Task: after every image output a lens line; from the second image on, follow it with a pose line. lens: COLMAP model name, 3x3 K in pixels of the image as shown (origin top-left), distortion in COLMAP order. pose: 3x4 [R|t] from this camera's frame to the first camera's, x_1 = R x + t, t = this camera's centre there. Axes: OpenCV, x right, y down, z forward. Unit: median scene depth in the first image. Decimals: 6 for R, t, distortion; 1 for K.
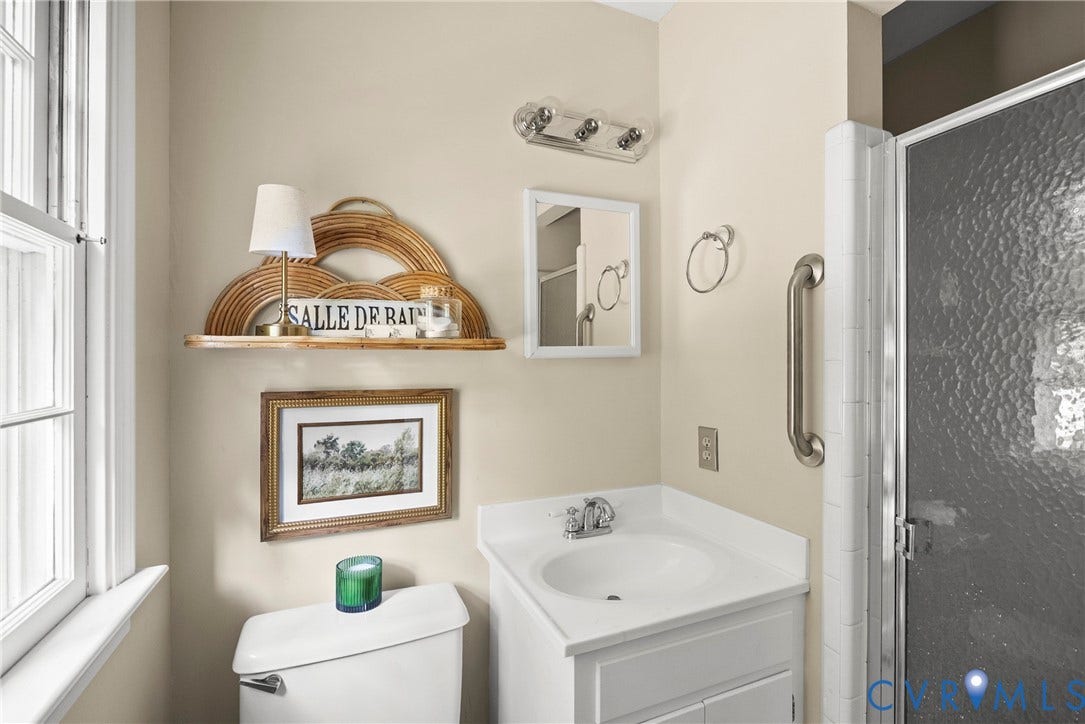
lens RADIAL K [[484.2, 0, 538.8], [0, 484.2, 364.4], [0, 0, 1]] dist [-0.002288, -0.000159]
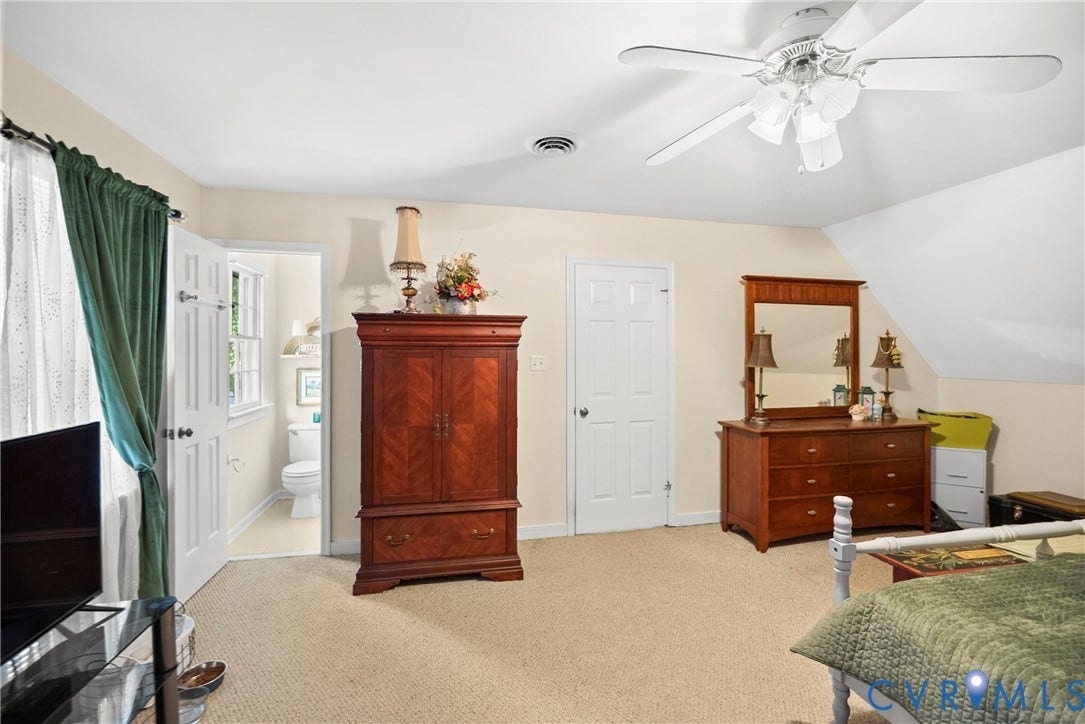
lens RADIAL K [[484.2, 0, 544.4], [0, 484.2, 357.4], [0, 0, 1]] dist [-0.002288, -0.000159]
pose [[0.982701, 0.000116, -0.185199, 2.368578], [-0.000887, 0.999991, -0.004077, -0.020477], [0.185197, 0.004171, 0.982693, -2.773333]]
